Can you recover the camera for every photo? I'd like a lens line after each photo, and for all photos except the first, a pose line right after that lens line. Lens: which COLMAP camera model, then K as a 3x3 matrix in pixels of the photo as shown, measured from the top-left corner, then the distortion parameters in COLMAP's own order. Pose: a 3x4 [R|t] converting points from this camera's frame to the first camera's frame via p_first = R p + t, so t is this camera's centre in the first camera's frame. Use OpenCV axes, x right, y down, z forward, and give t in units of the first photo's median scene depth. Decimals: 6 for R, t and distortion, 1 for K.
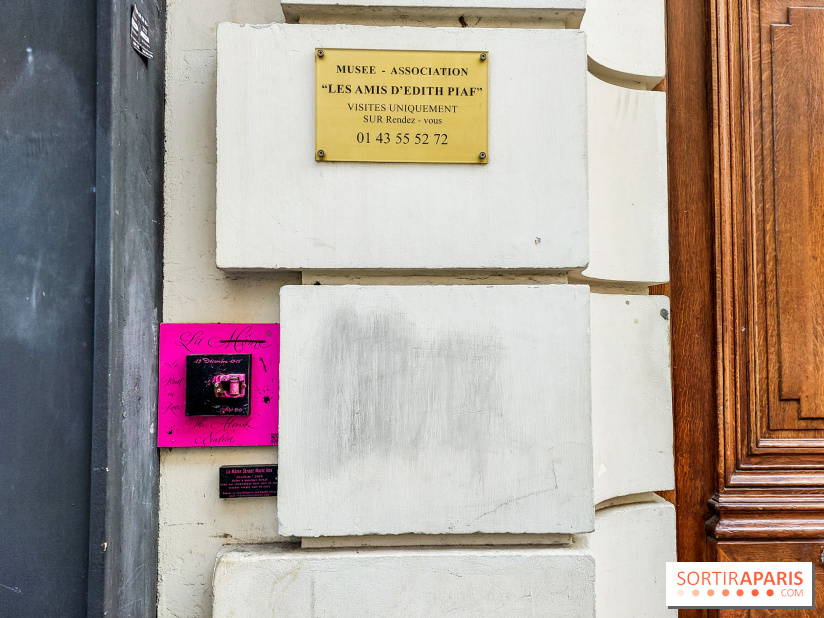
lens RADIAL K [[596.6, 0, 411.7], [0, 596.6, 318.9], [0, 0, 1]] dist [0.116946, -0.103450]
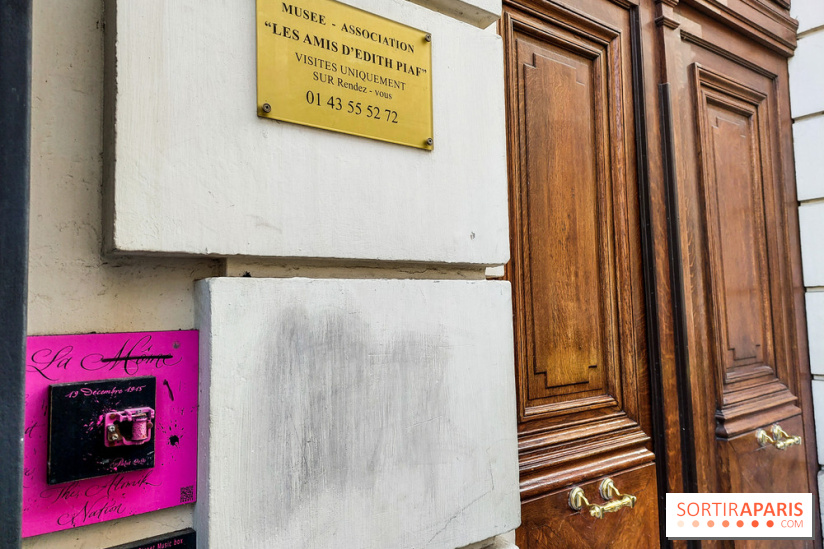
lens RADIAL K [[598.9, 0, 413.2], [0, 598.9, 272.8], [0, 0, 1]] dist [0.093549, -0.105763]
pose [[0.815506, 0.019781, 0.578411, -0.436269], [0.003484, 0.999230, -0.039085, -0.031891], [-0.578738, 0.033889, 0.814809, 0.263033]]
